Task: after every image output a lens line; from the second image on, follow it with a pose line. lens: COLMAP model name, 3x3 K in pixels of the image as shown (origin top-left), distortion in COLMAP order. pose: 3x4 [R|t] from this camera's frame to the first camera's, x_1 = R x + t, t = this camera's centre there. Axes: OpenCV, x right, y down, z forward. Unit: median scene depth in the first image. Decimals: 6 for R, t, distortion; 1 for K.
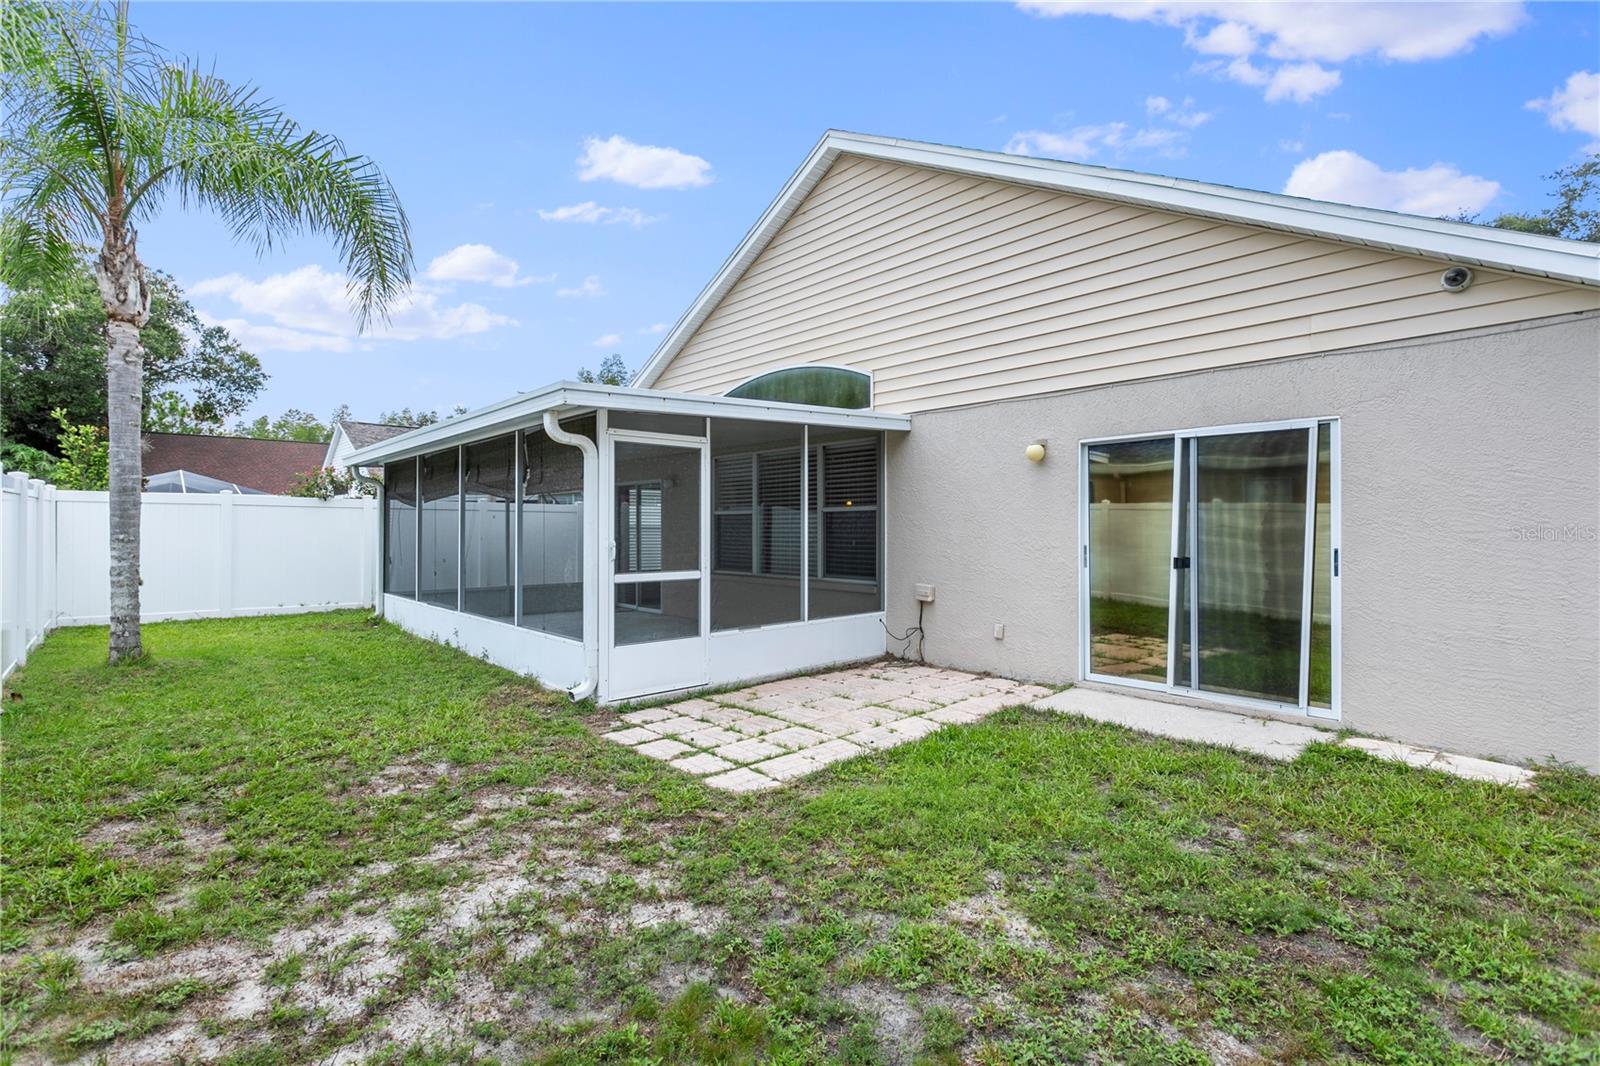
lens RADIAL K [[759.7, 0, 801.8], [0, 759.7, 530.6], [0, 0, 1]] dist [-0.000808, 0.000029]
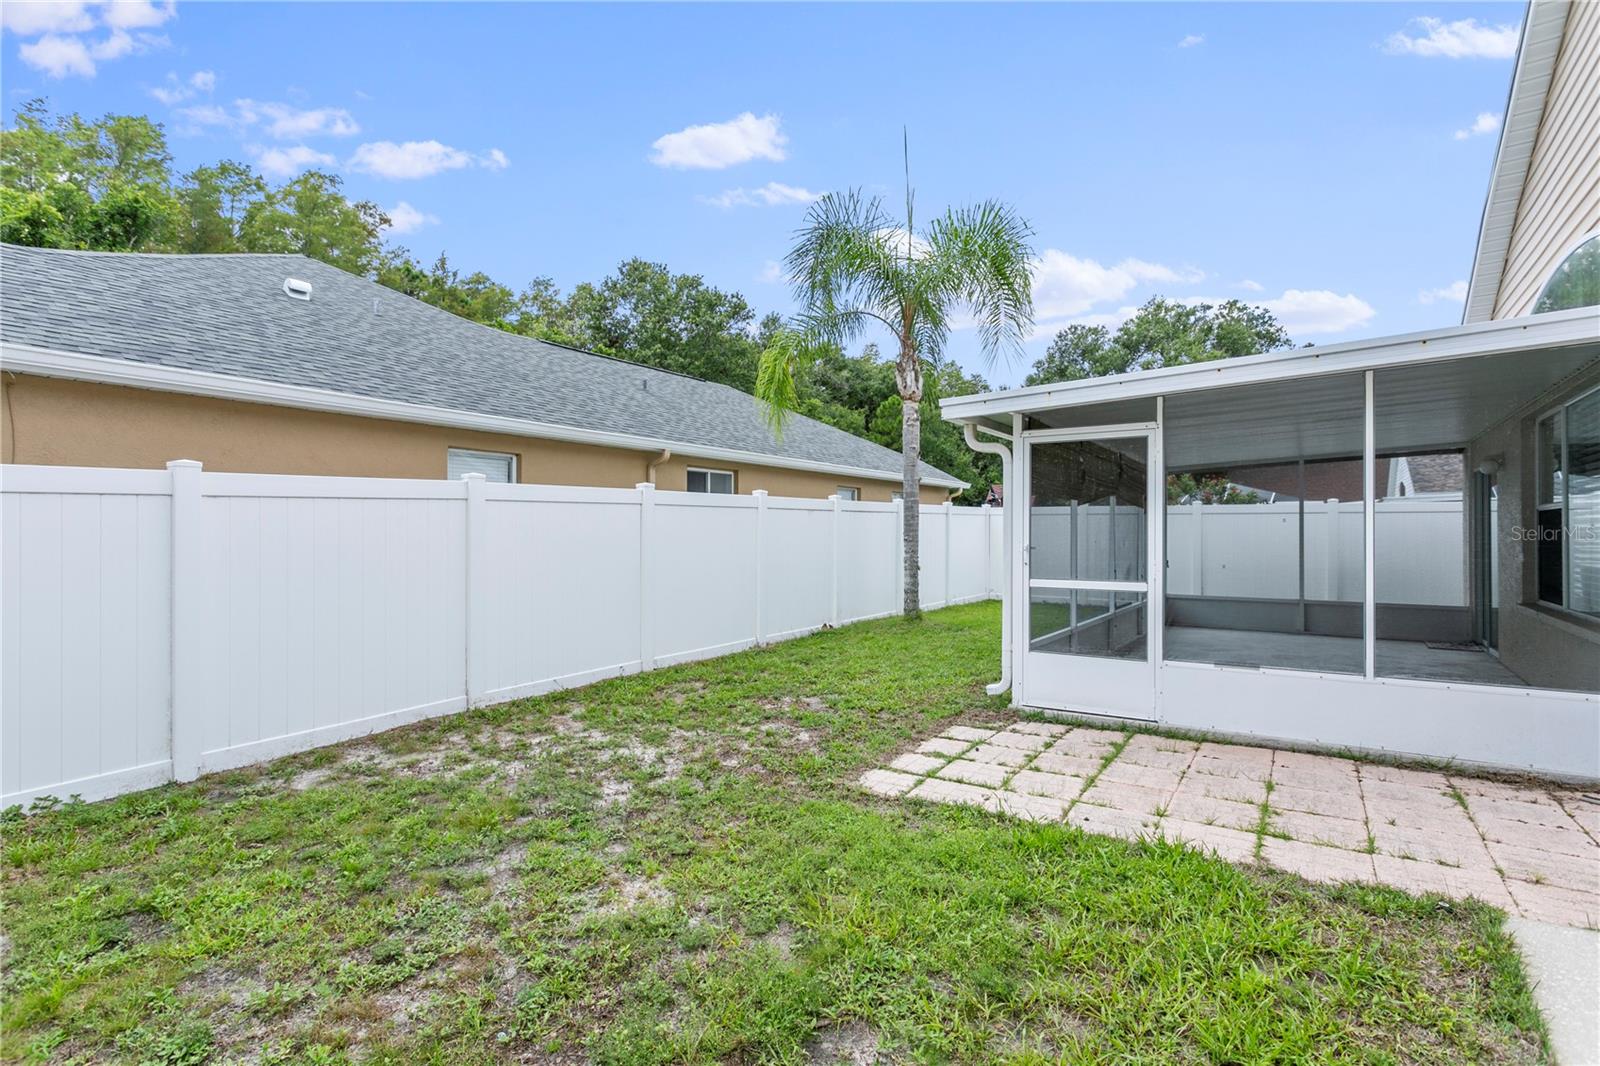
lens RADIAL K [[759.7, 0, 801.8], [0, 759.7, 530.6], [0, 0, 1]] dist [-0.000808, 0.000029]
pose [[0.240653, -0.001517, -0.970610, 0.769126], [-0.007503, 0.999966, -0.003423, 0.000987], [0.970582, 0.008106, 0.240633, 0.566991]]
